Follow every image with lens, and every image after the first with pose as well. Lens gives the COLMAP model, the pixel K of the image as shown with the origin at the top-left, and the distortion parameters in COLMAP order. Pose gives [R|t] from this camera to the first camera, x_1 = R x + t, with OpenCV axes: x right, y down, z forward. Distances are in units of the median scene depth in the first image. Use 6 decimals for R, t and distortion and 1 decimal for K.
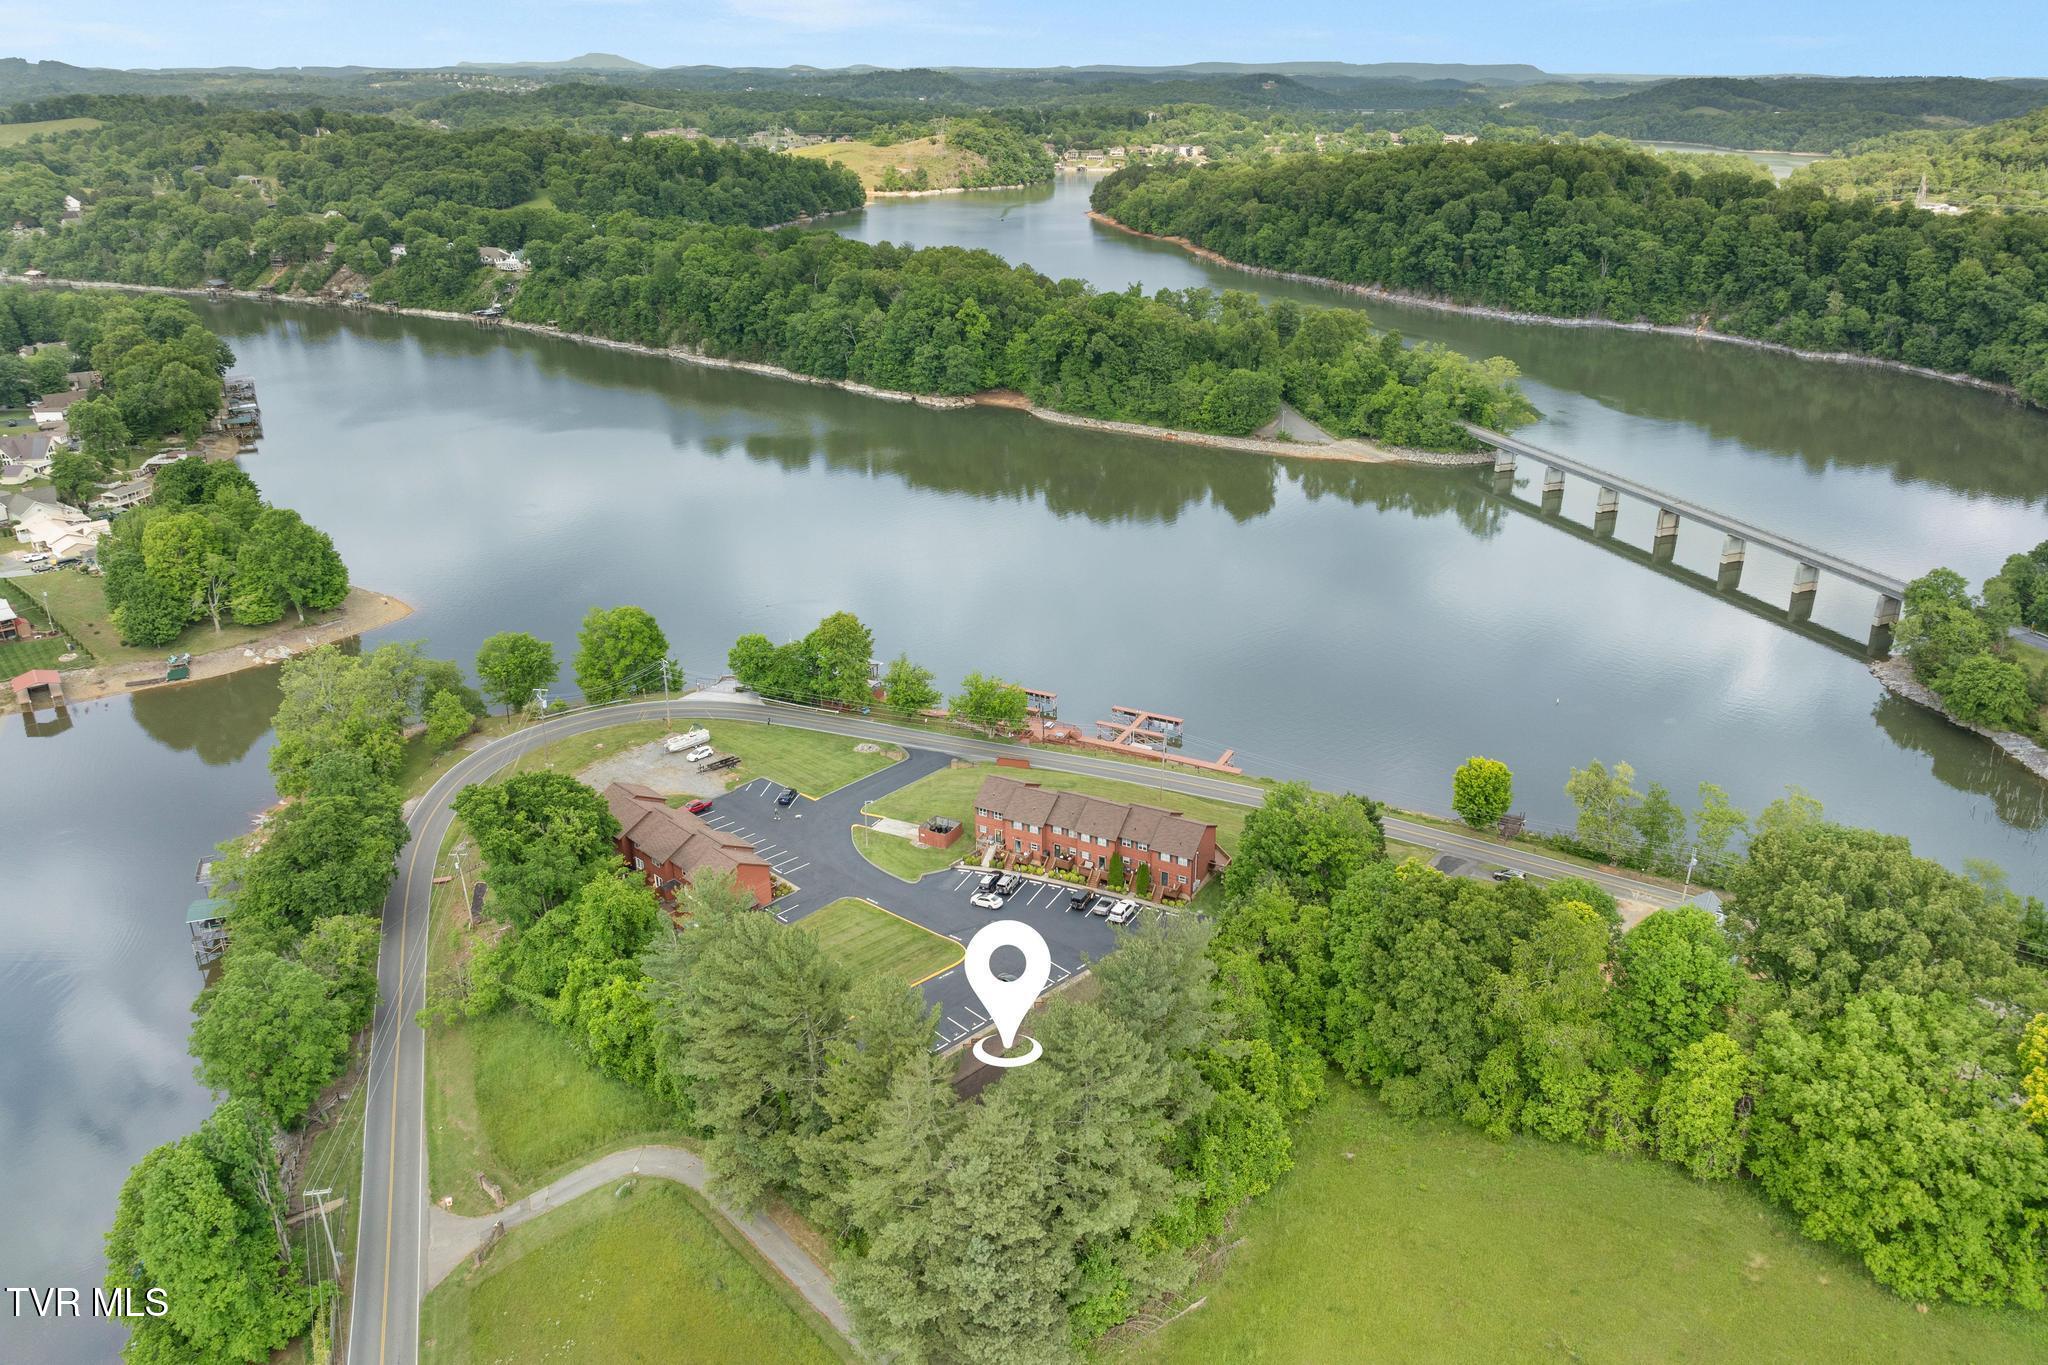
lens RADIAL K [[1460.7, 0, 1023.4], [0, 1460.7, 630.9], [0, 0, 1]] dist [-0.031769, -0.000978]
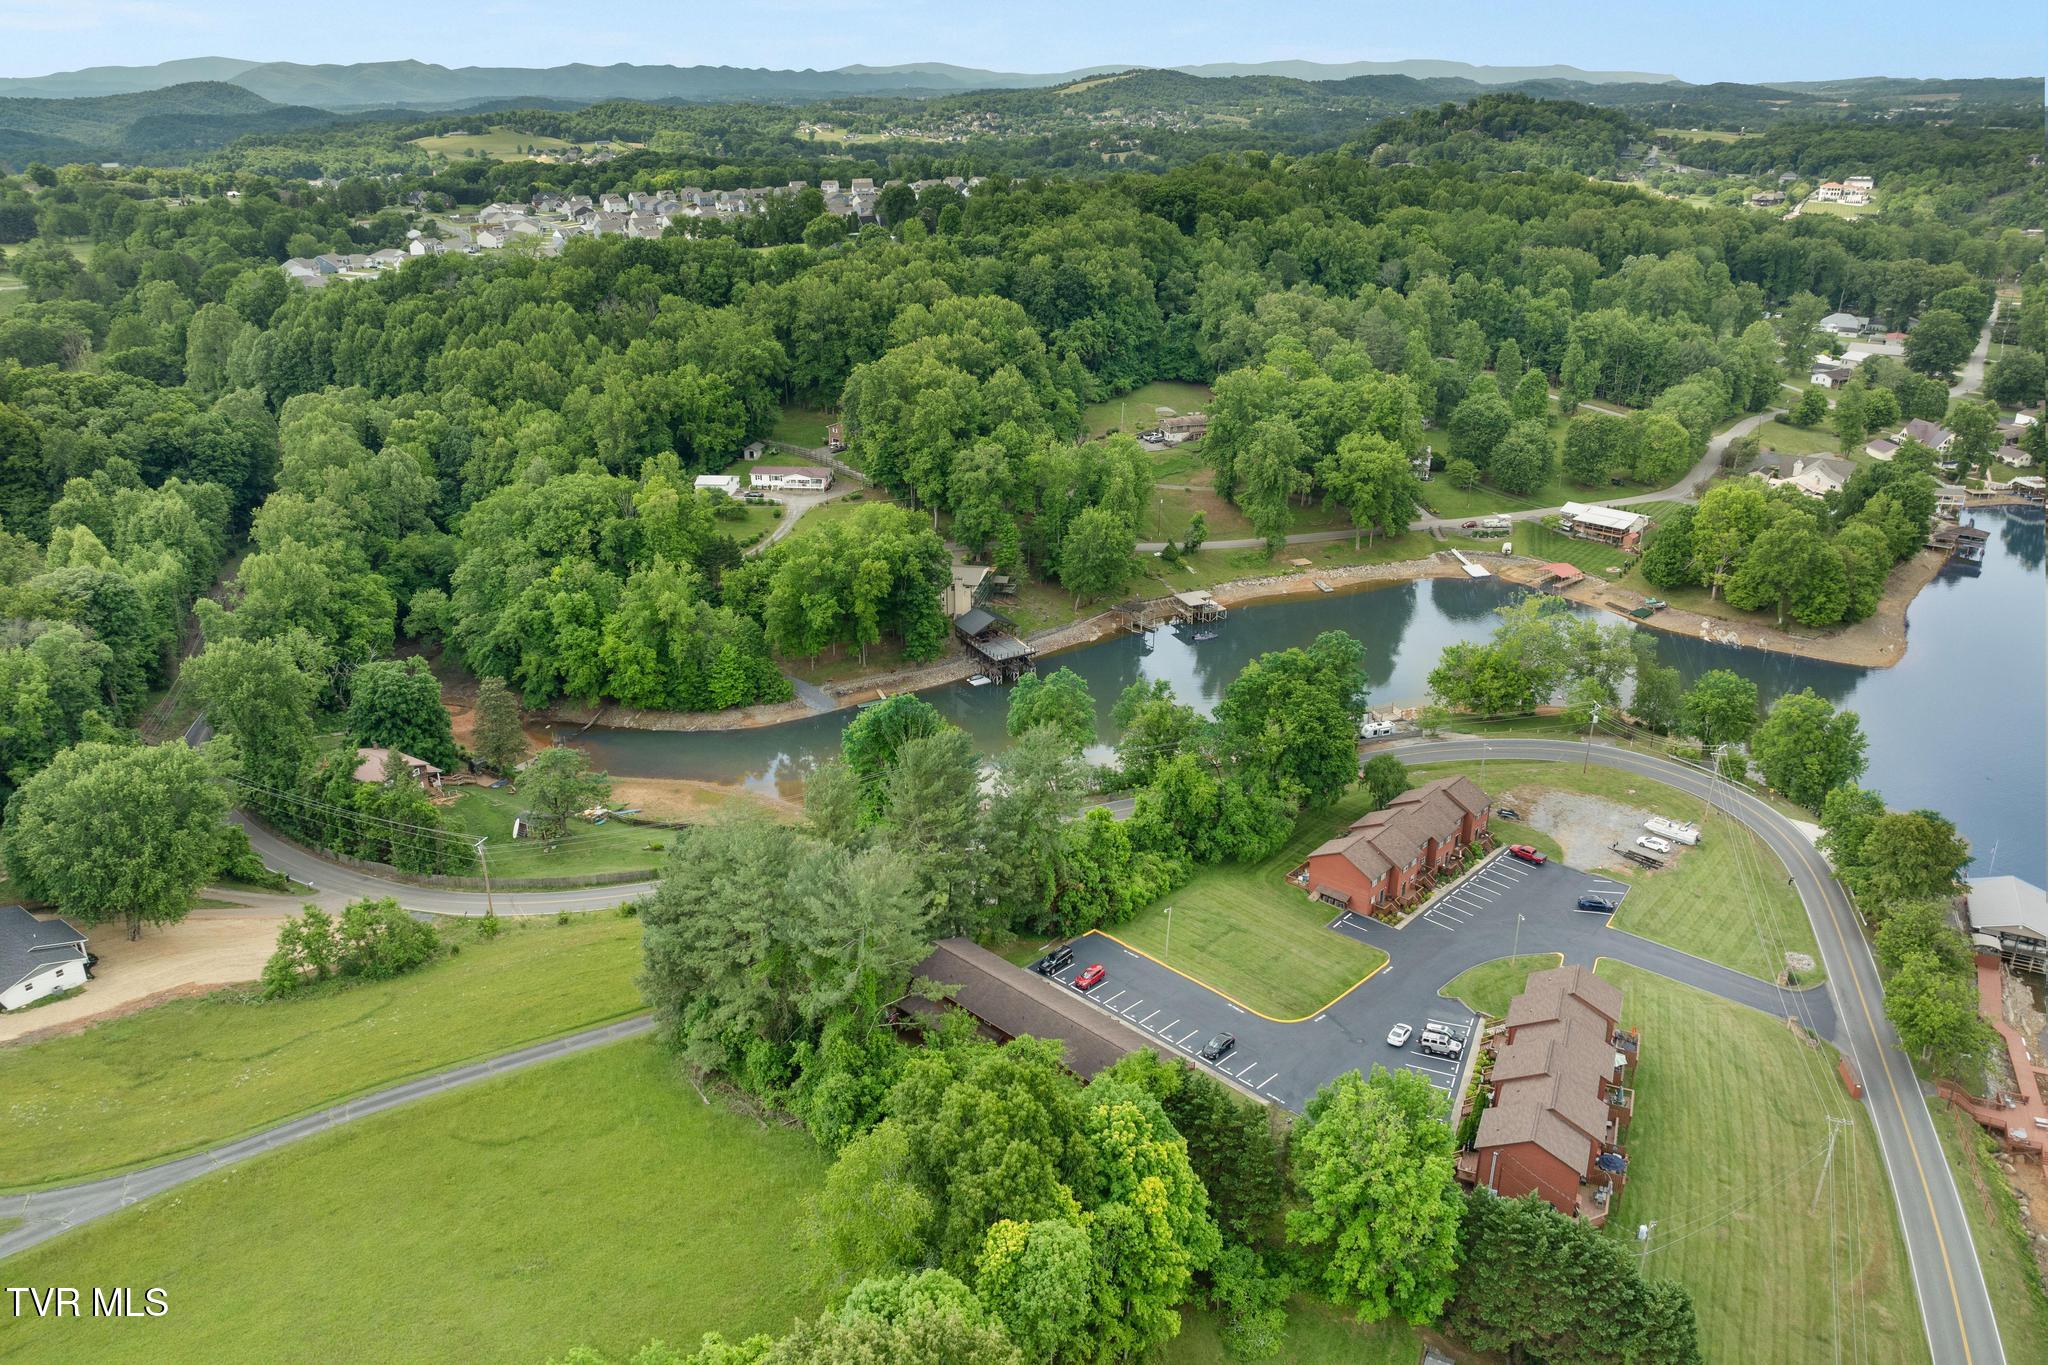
lens RADIAL K [[1482.1, 0, 1008.5], [0, 1482.1, 639.9], [0, 0, 1]] dist [-0.039977, -0.004328]
pose [[0.002726, 0.347501, -0.937676, 0.252779], [-0.343513, 0.880944, 0.325478, -0.079711], [0.939144, 0.321216, 0.121772, 0.217265]]
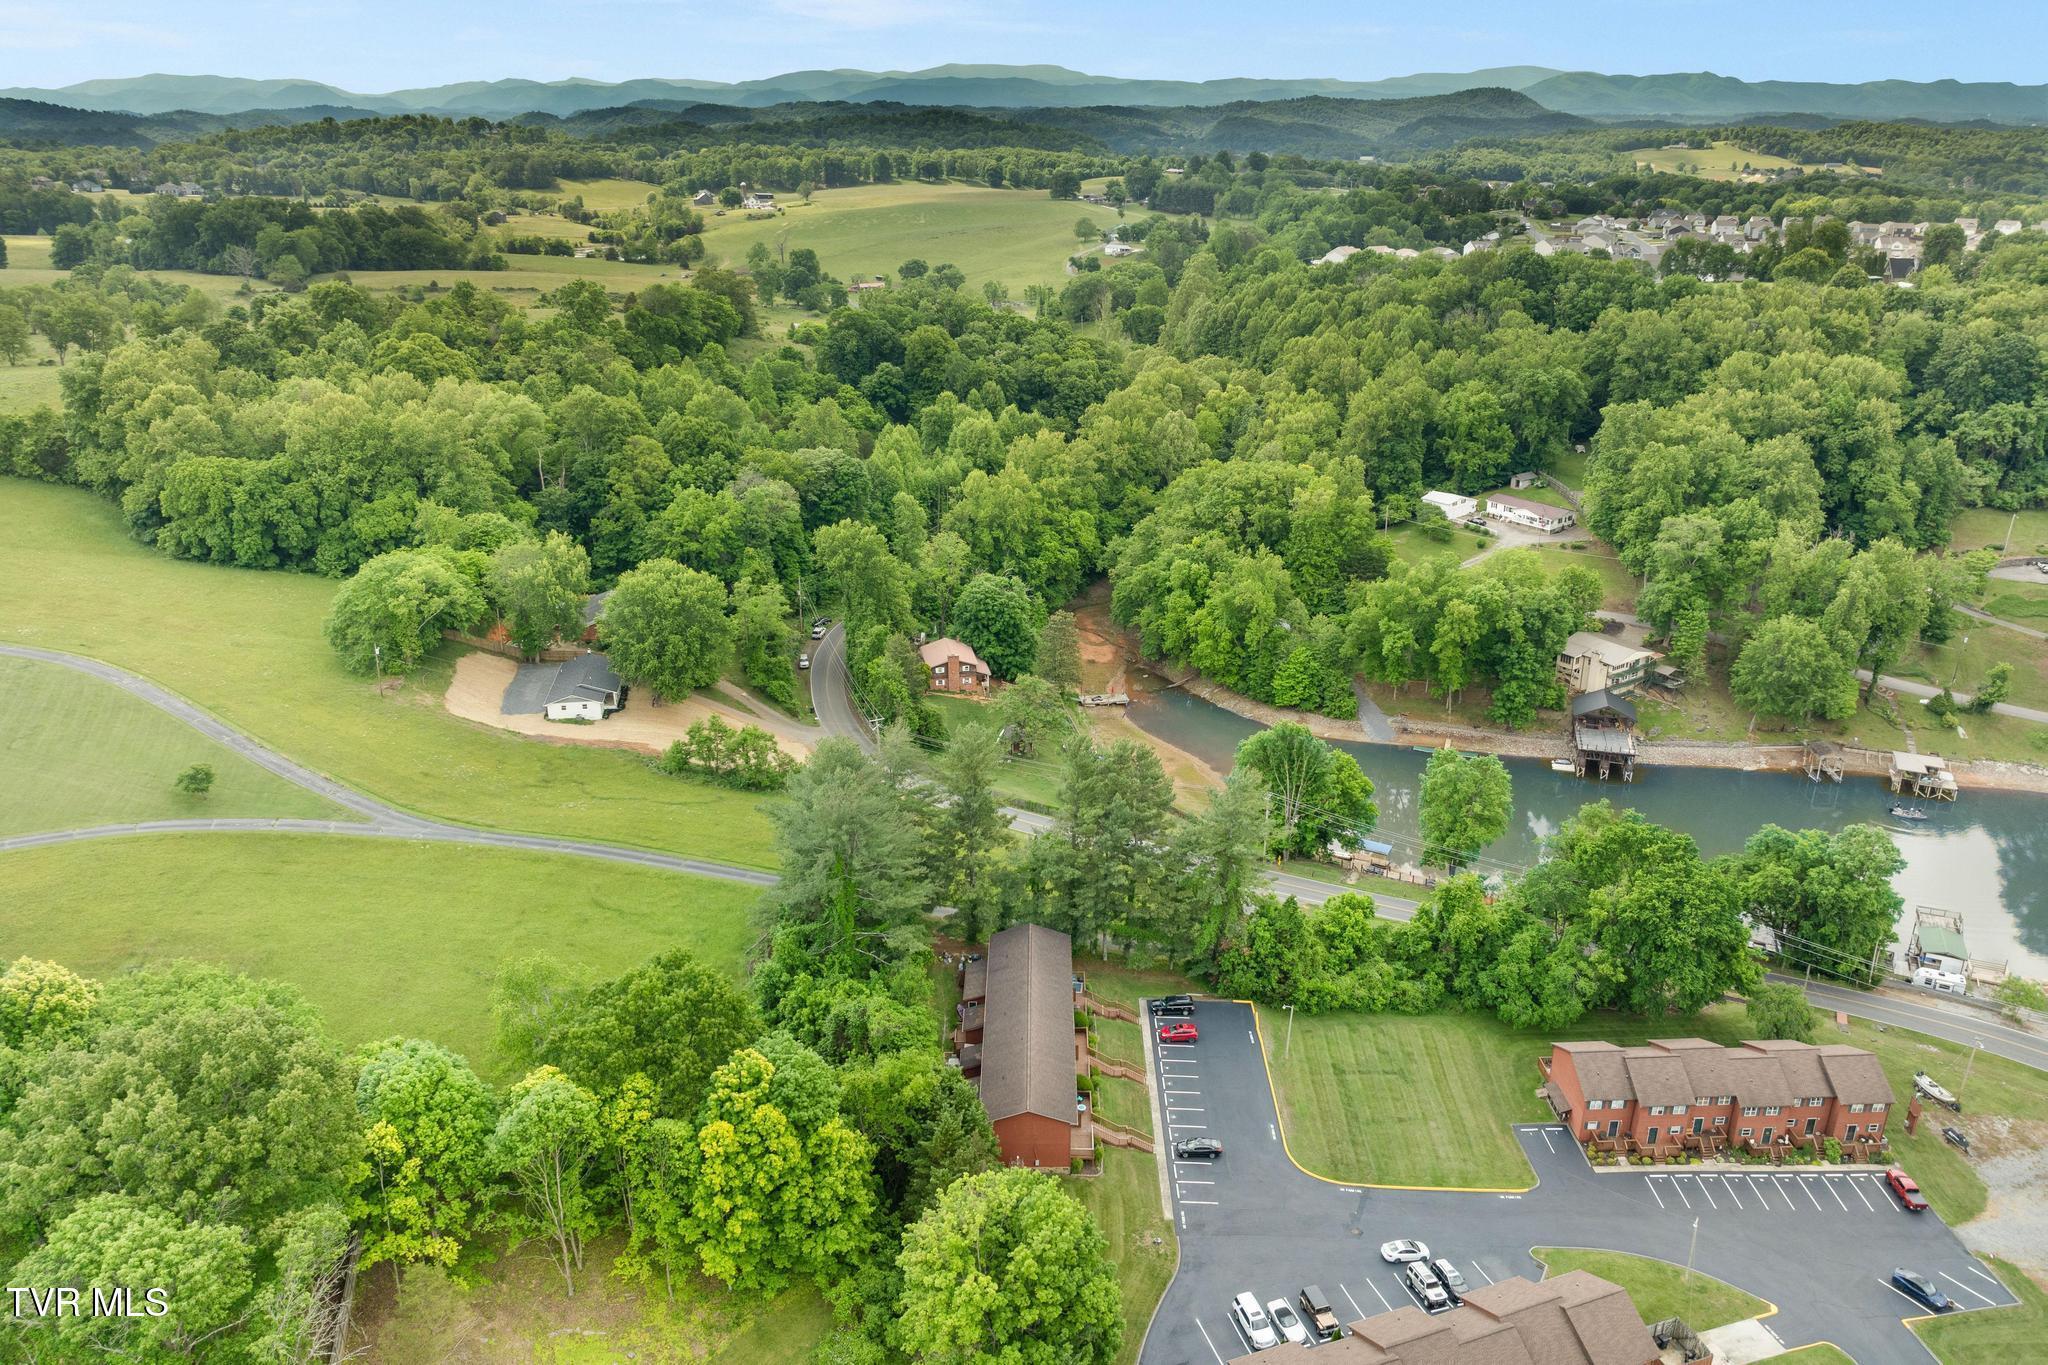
lens RADIAL K [[1472.9, 0, 1041.0], [0, 1472.9, 653.2], [0, 0, 1]] dist [-0.042282, 0.003549]
pose [[-0.716189, 0.239797, -0.655417, 0.176474], [-0.250633, 0.788098, 0.562213, -0.140873], [0.651350, 0.566920, -0.504326, 0.386006]]
